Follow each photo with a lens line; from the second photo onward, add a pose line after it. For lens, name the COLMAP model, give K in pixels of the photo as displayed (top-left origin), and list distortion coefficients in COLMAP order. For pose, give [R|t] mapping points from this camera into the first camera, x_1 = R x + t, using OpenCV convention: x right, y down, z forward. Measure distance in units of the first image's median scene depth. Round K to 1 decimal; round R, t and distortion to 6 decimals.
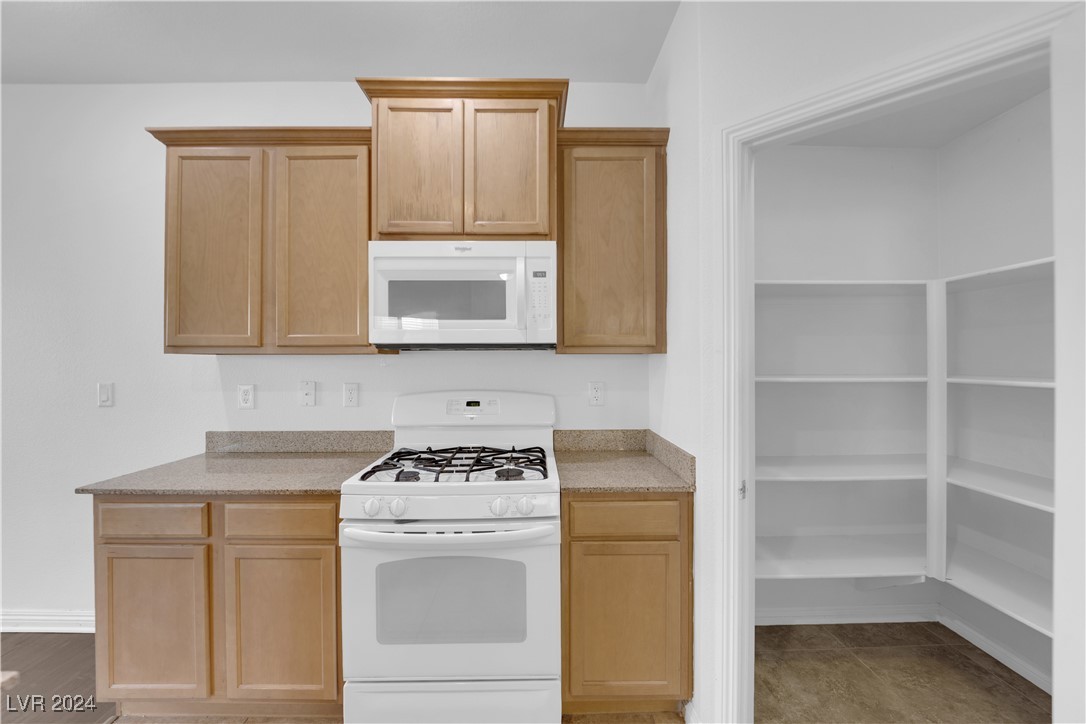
lens RADIAL K [[434.6, 0, 540.8], [0, 434.6, 358.0], [0, 0, 1]] dist [-0.010428, -0.003638]
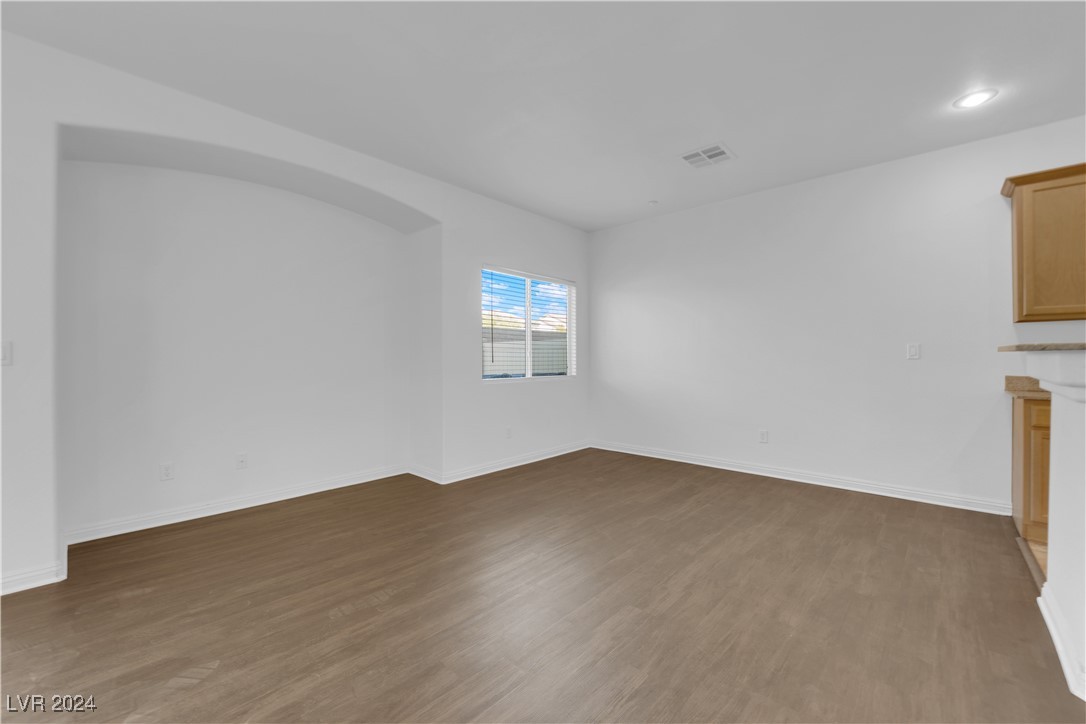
lens RADIAL K [[434.6, 0, 542.4], [0, 434.6, 361.5], [0, 0, 1]] dist [-0.010428, -0.003638]
pose [[0.723945, 0.001828, -0.689856, -1.095262], [0.006293, 0.999937, 0.009253, 0.118344], [0.689829, -0.011040, 0.723888, -1.344917]]
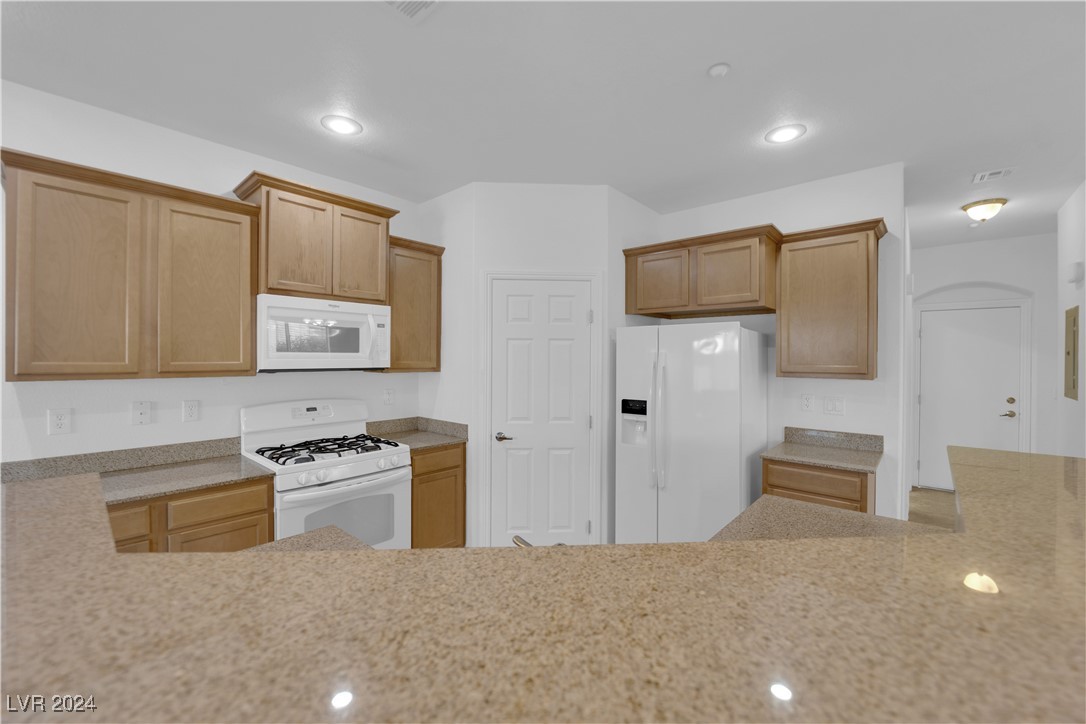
lens RADIAL K [[434.6, 0, 542.0], [0, 434.6, 357.8], [0, 0, 1]] dist [-0.010428, -0.003638]
pose [[0.674310, 0.005354, 0.738429, -0.793727], [-0.009638, 0.999952, 0.001551, -0.079590], [-0.738385, -0.008163, 0.674330, -0.544981]]
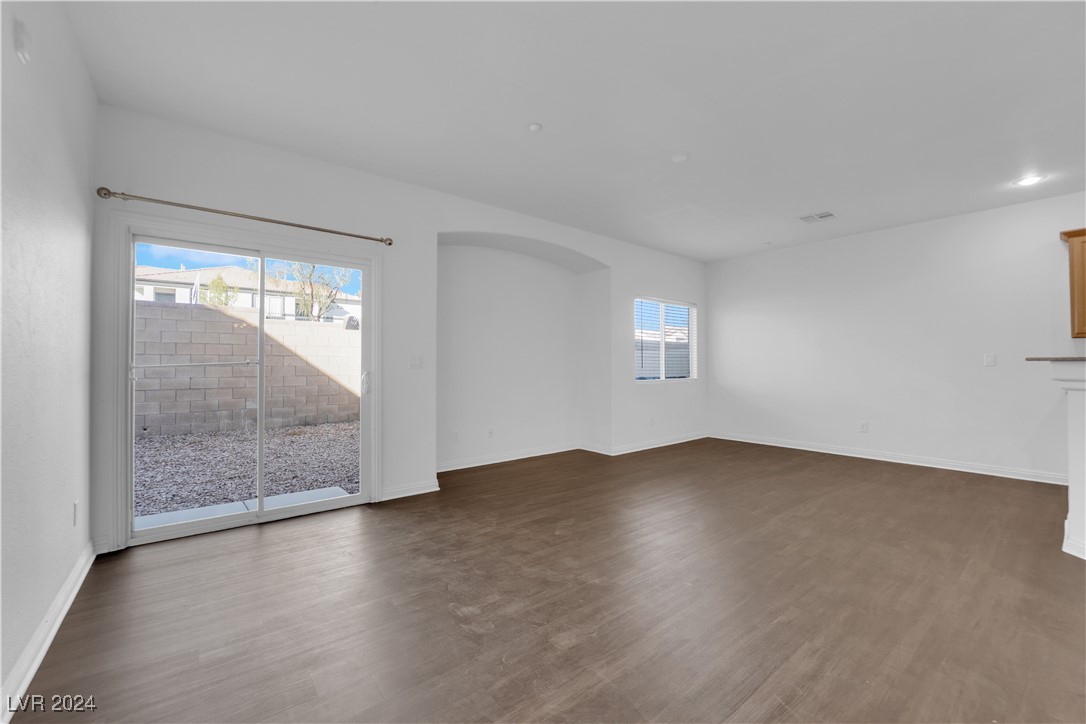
lens RADIAL K [[434.6, 0, 542.2], [0, 434.6, 360.8], [0, 0, 1]] dist [-0.010428, -0.003638]
pose [[0.615113, -0.008475, -0.788393, -0.864935], [0.004919, 0.999964, -0.006912, 0.111147], [0.788424, 0.000374, 0.615133, -2.383842]]
